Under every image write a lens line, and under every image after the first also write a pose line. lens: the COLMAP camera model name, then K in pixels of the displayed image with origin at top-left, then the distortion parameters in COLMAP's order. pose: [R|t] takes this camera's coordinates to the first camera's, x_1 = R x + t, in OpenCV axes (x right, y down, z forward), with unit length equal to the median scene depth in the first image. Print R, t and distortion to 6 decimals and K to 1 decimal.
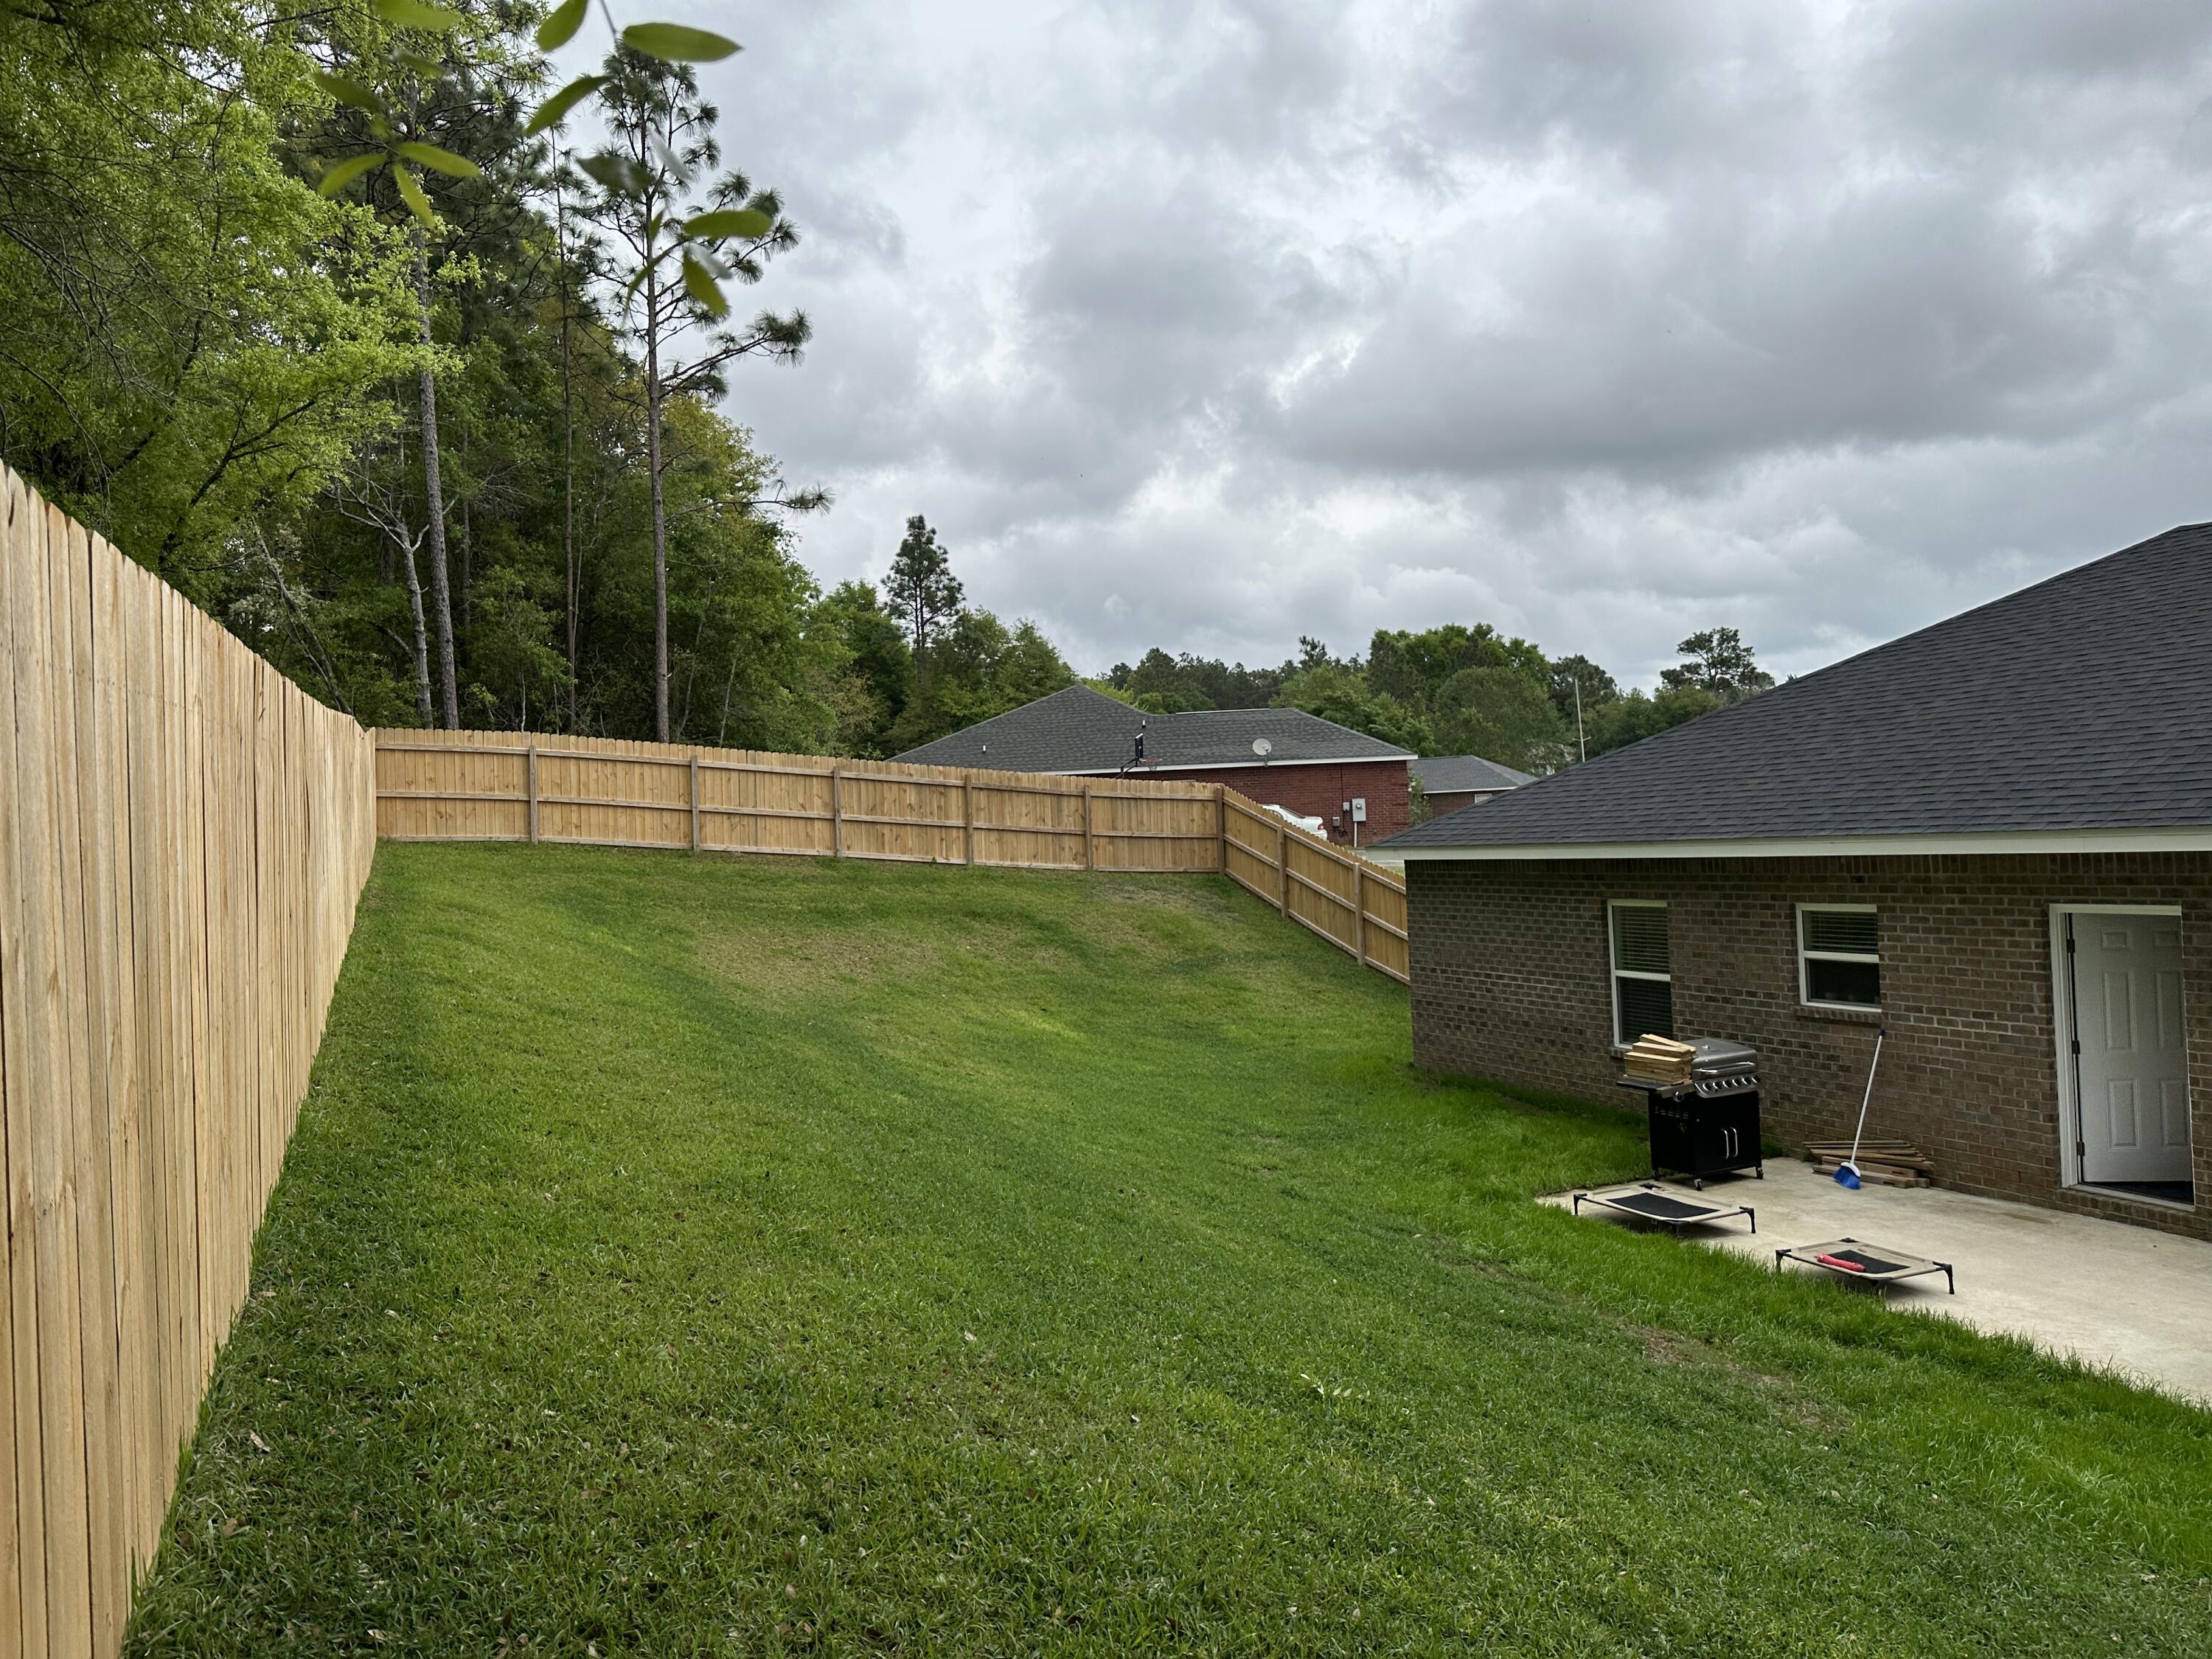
lens RADIAL K [[1539.4, 0, 1085.6], [0, 1539.4, 822.6], [0, 0, 1]] dist [0.128838, -0.199639]
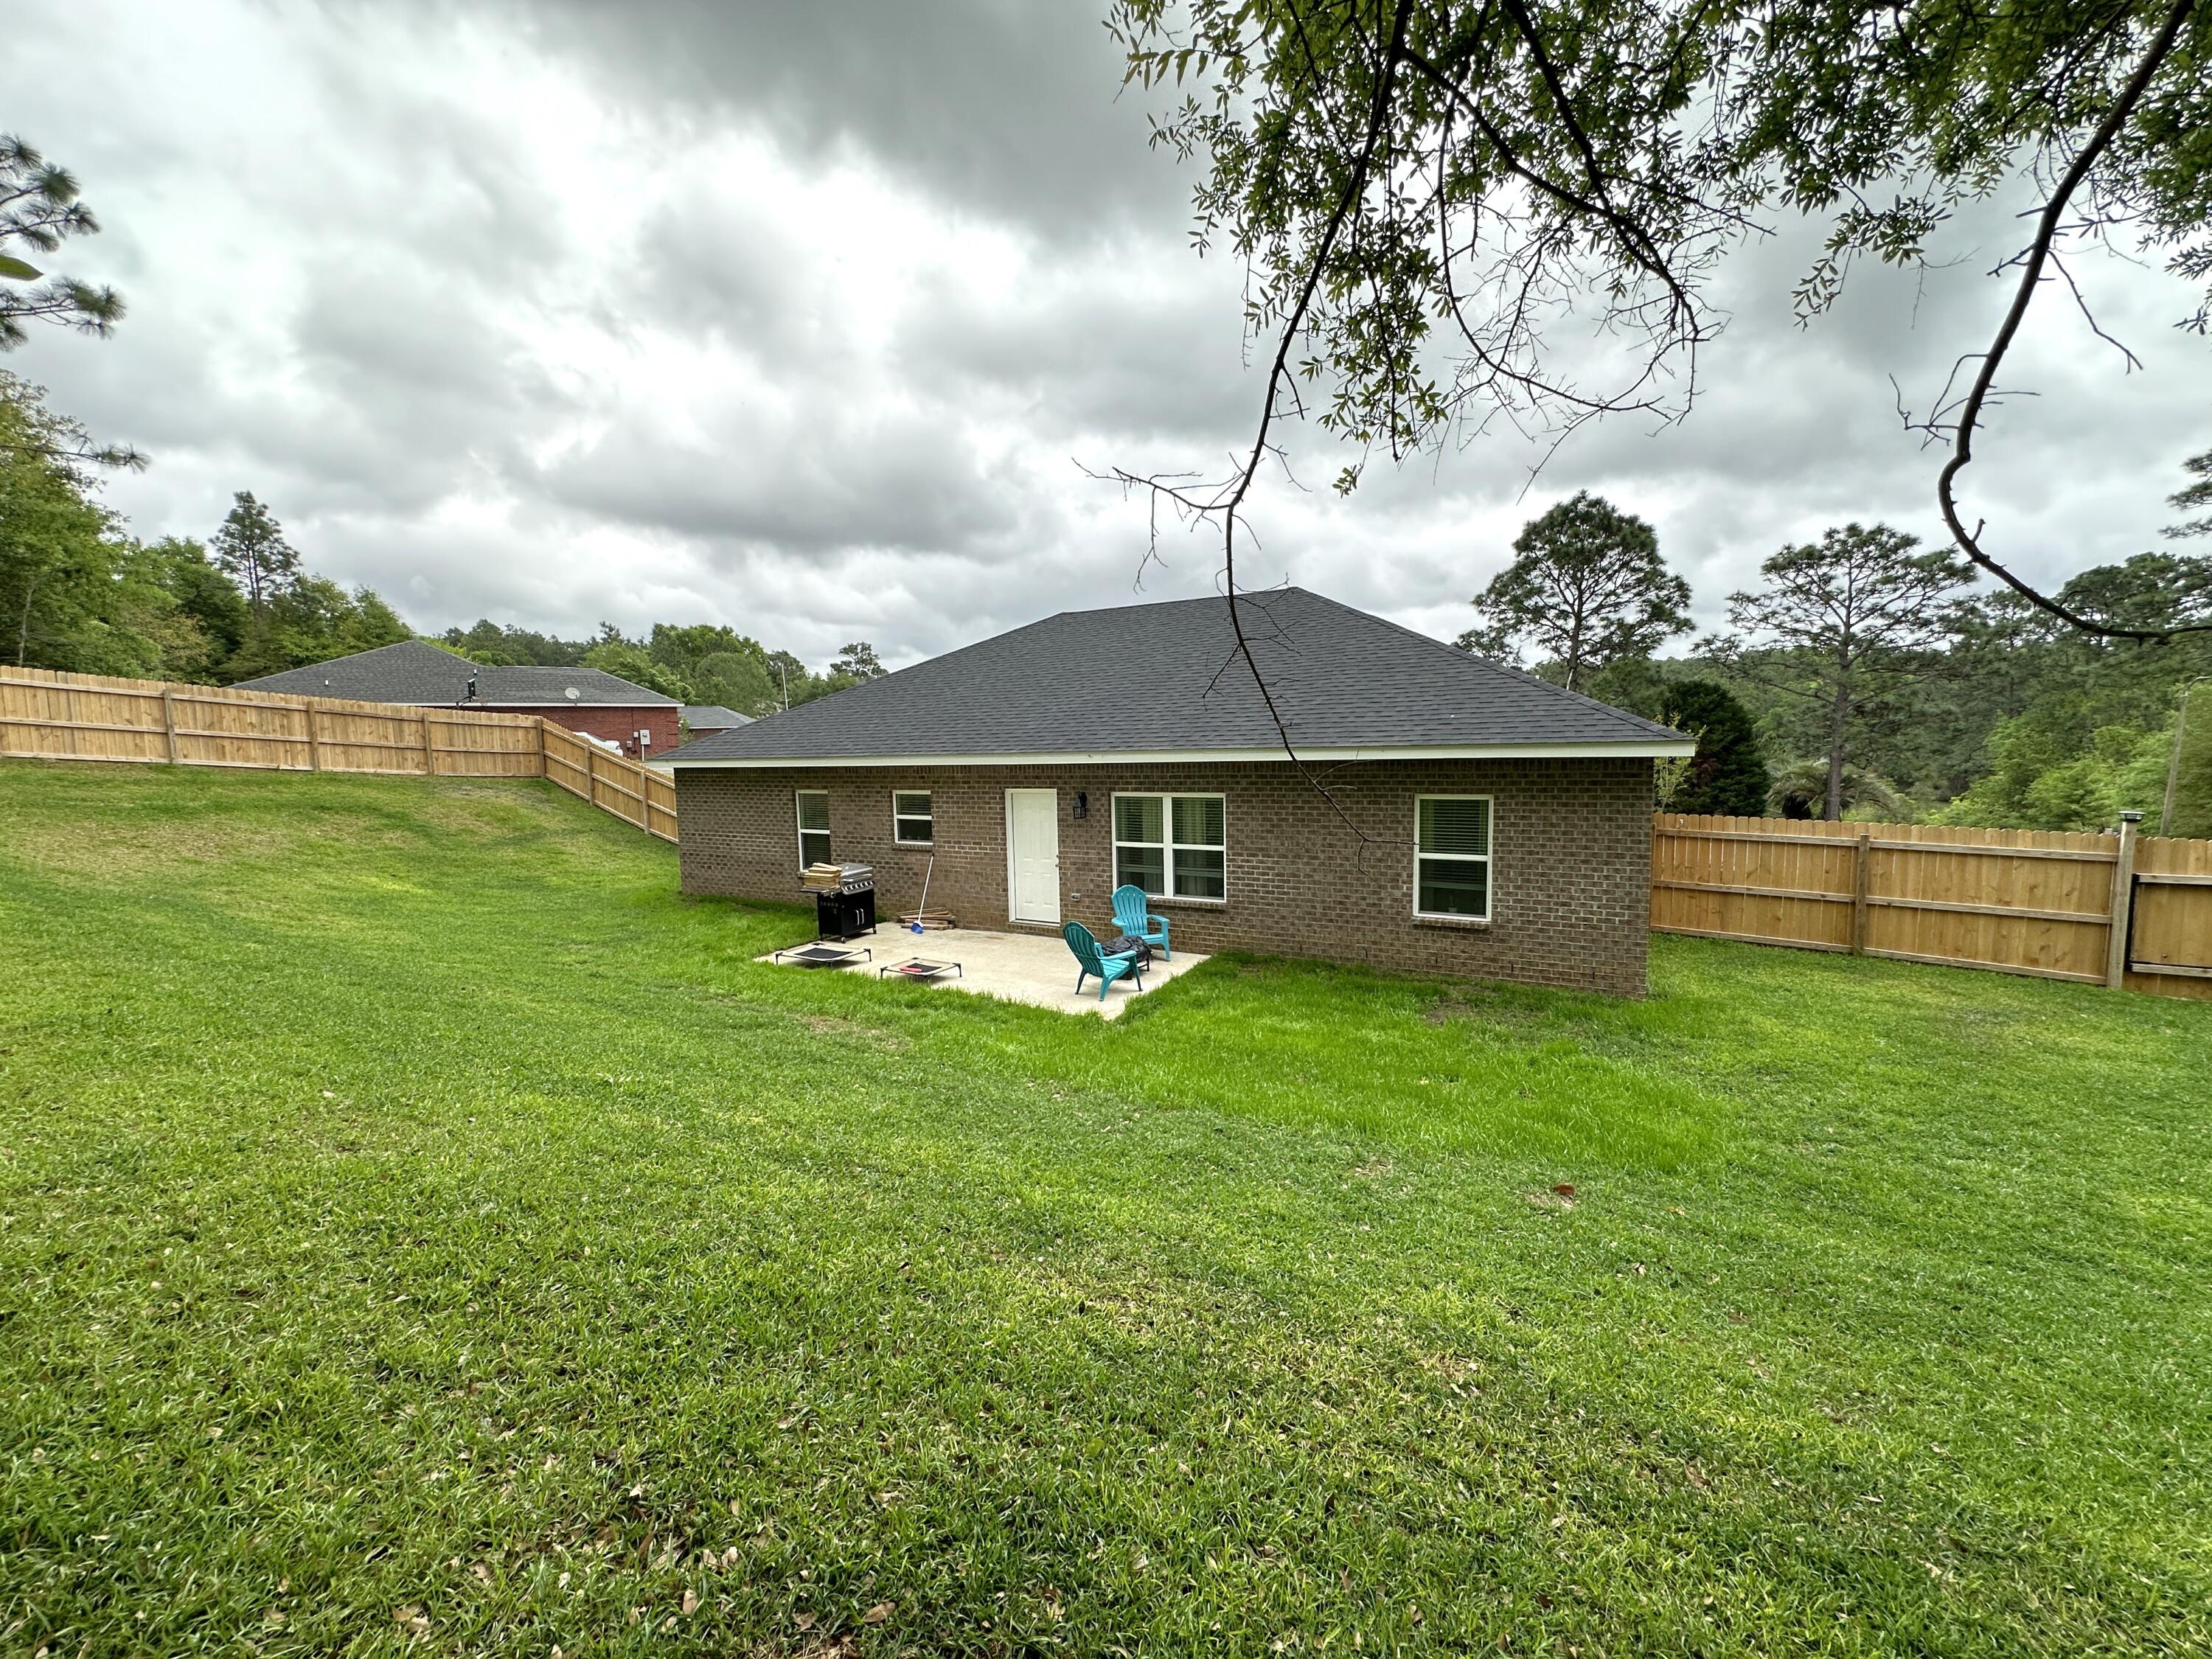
lens RADIAL K [[884.2, 0, 1103.8], [0, 884.2, 831.6], [0, 0, 1]] dist [-0.001646, 0.000142]
pose [[0.795820, -0.039324, 0.604255, 0.002456], [-0.017217, 0.996016, 0.087495, 0.001849], [-0.605289, -0.080034, 0.791972, -0.010099]]
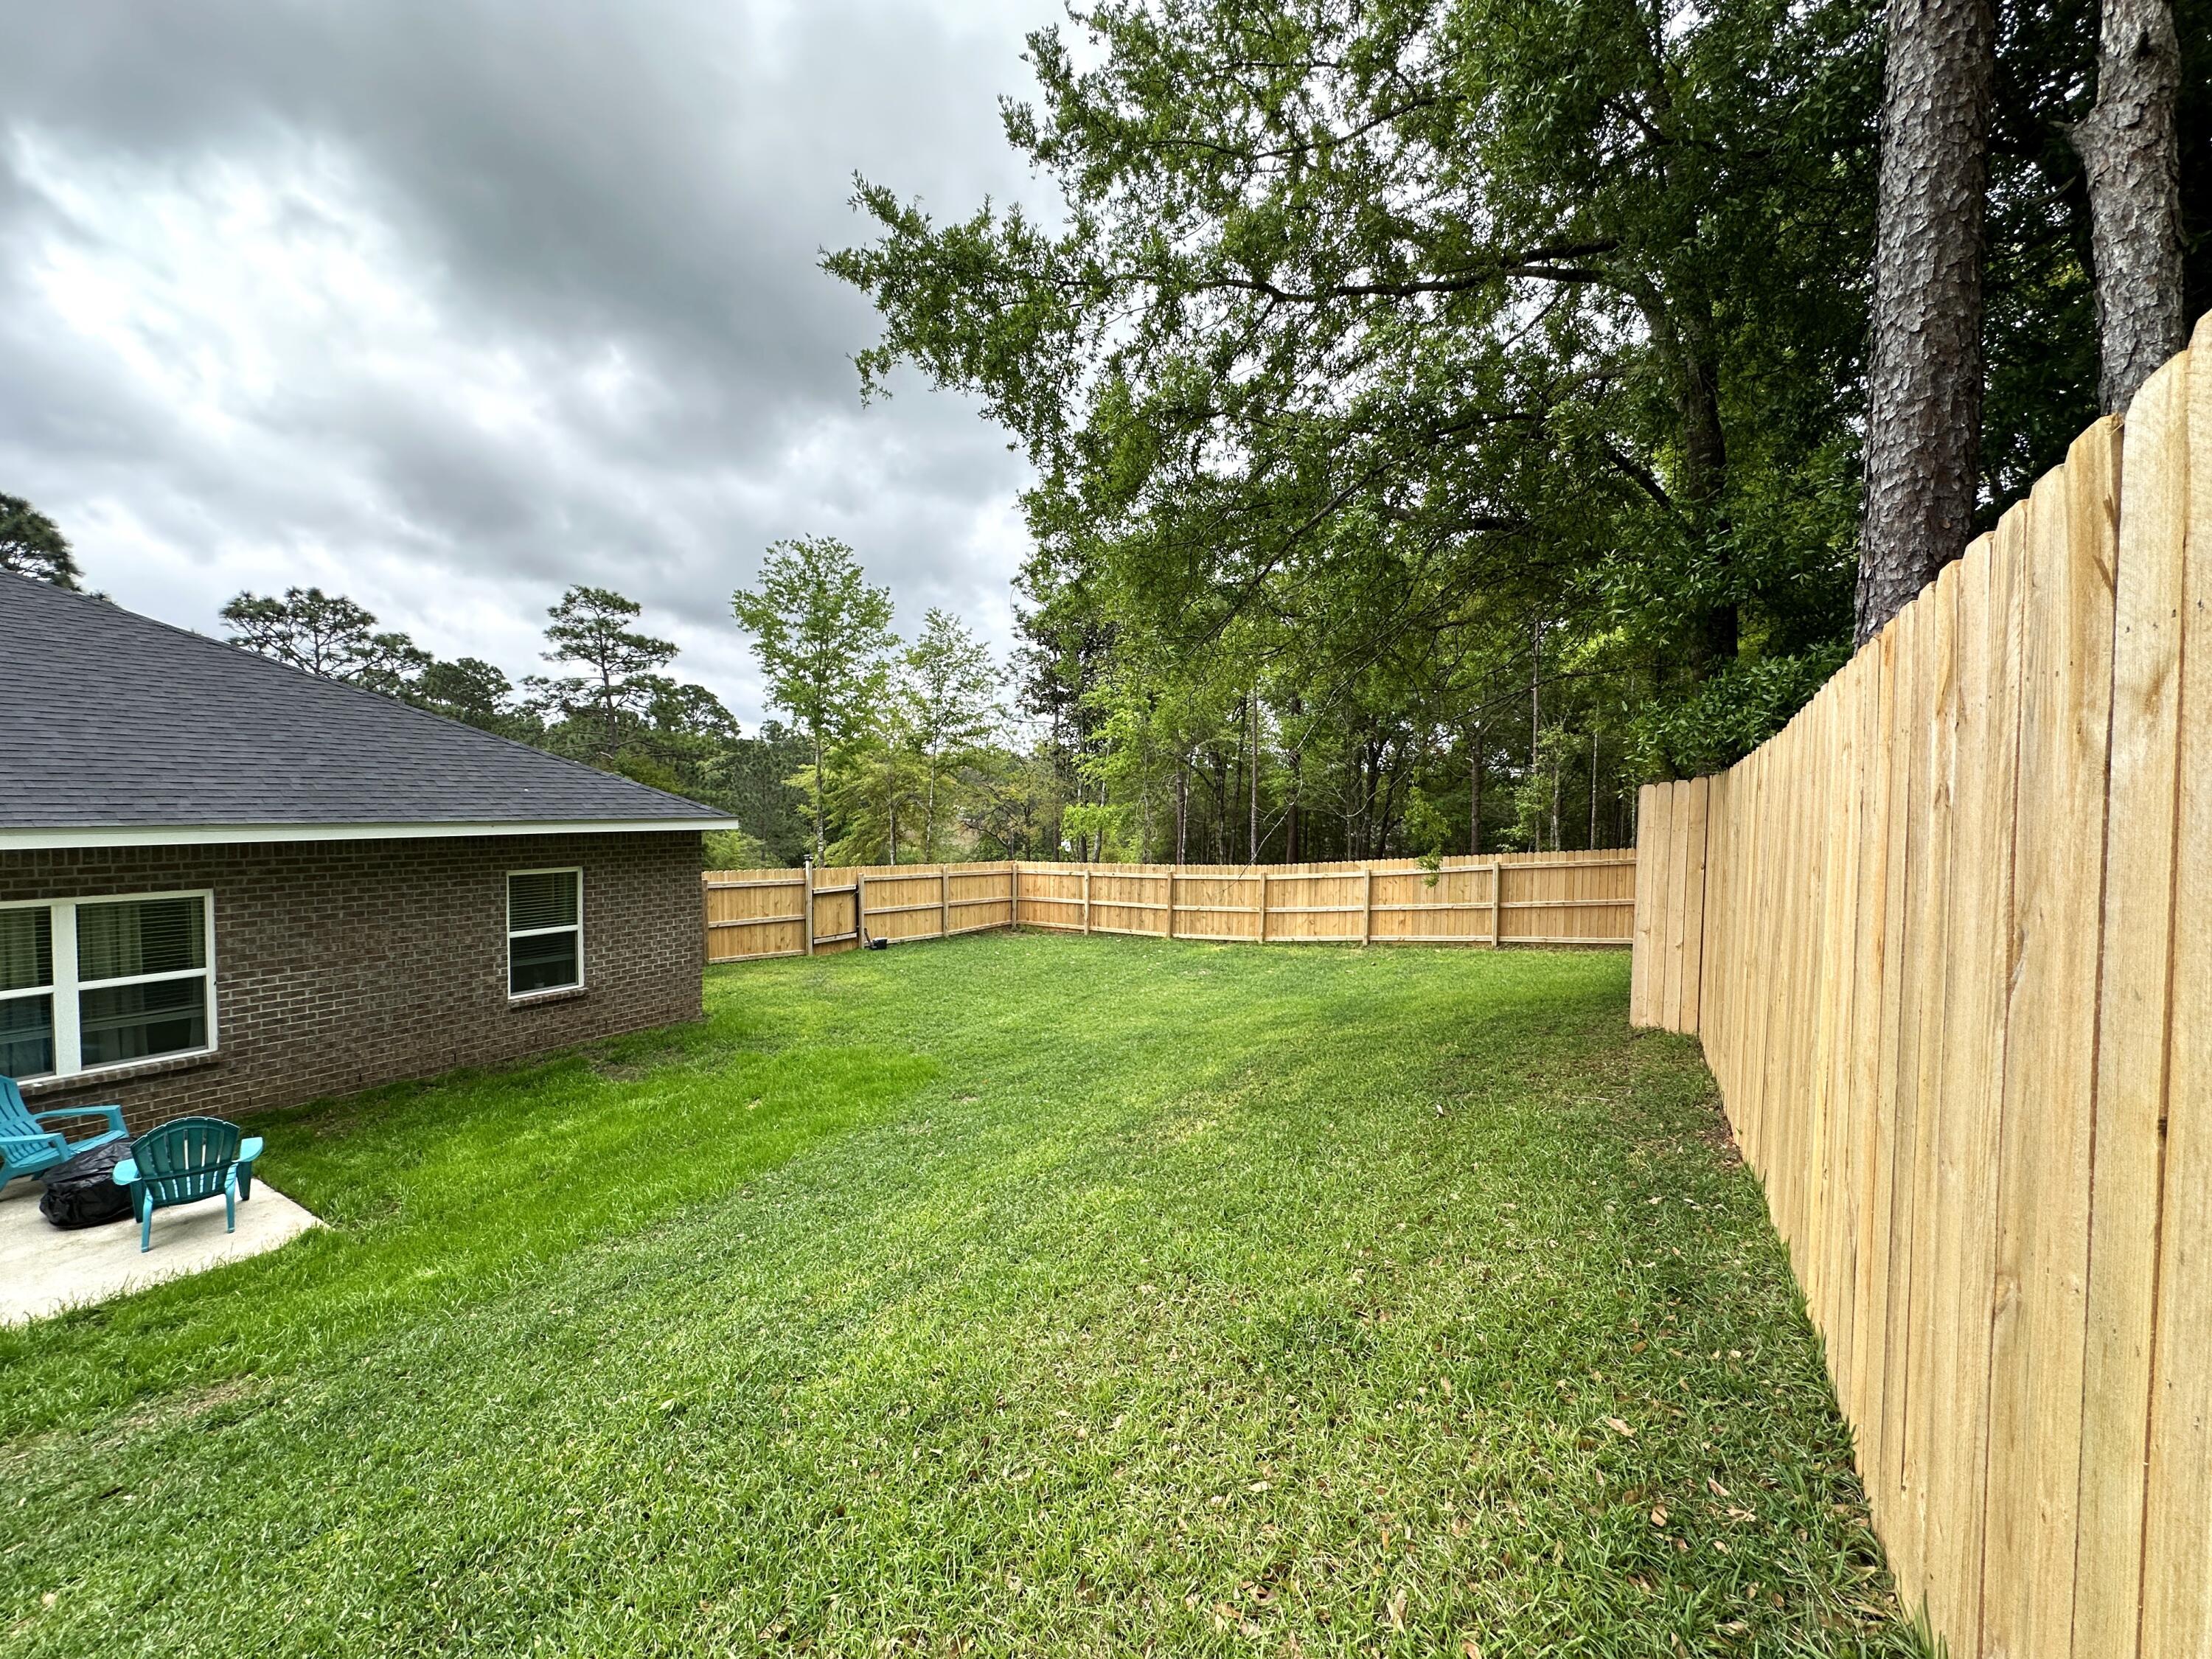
lens RADIAL K [[884.2, 0, 1103.8], [0, 884.2, 831.6], [0, 0, 1]] dist [-0.001646, 0.000142]
pose [[-0.582159, -0.005836, 0.813054, -0.133074], [-0.006790, 0.999974, 0.002316, -0.003125], [-0.813047, -0.004172, -0.582183, 0.313424]]
